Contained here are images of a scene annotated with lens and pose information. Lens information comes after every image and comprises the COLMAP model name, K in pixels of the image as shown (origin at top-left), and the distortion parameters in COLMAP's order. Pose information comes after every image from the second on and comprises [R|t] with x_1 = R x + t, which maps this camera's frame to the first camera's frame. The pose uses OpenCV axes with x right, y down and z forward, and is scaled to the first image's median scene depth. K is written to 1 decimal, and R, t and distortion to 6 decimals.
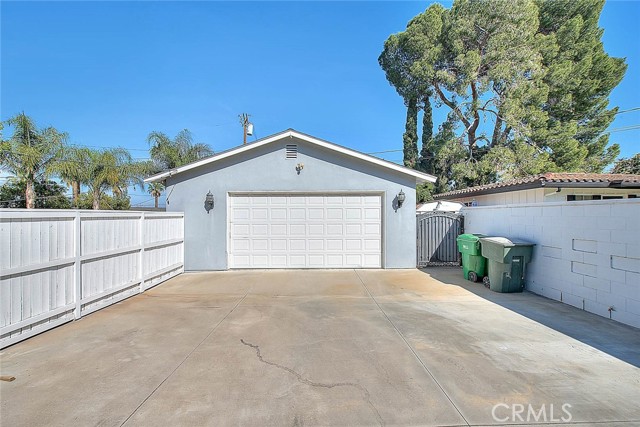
lens RADIAL K [[262.1, 0, 320.0], [0, 262.1, 213.5], [0, 0, 1]] dist [-0.000164, 0.000038]
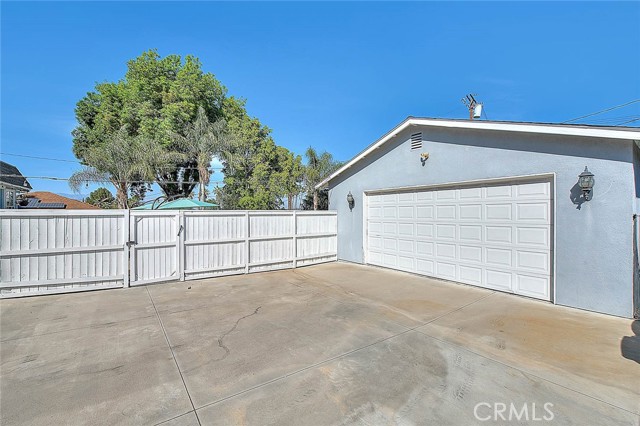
lens RADIAL K [[277.4, 0, 320.0], [0, 277.4, 213.0], [0, 0, 1]] dist [0.000730, 0.000035]
pose [[0.565733, 0.001688, -0.824587, 0.674882], [0.004574, 0.999976, 0.005185, -0.002424], [0.824576, -0.006705, 0.565712, 0.293071]]
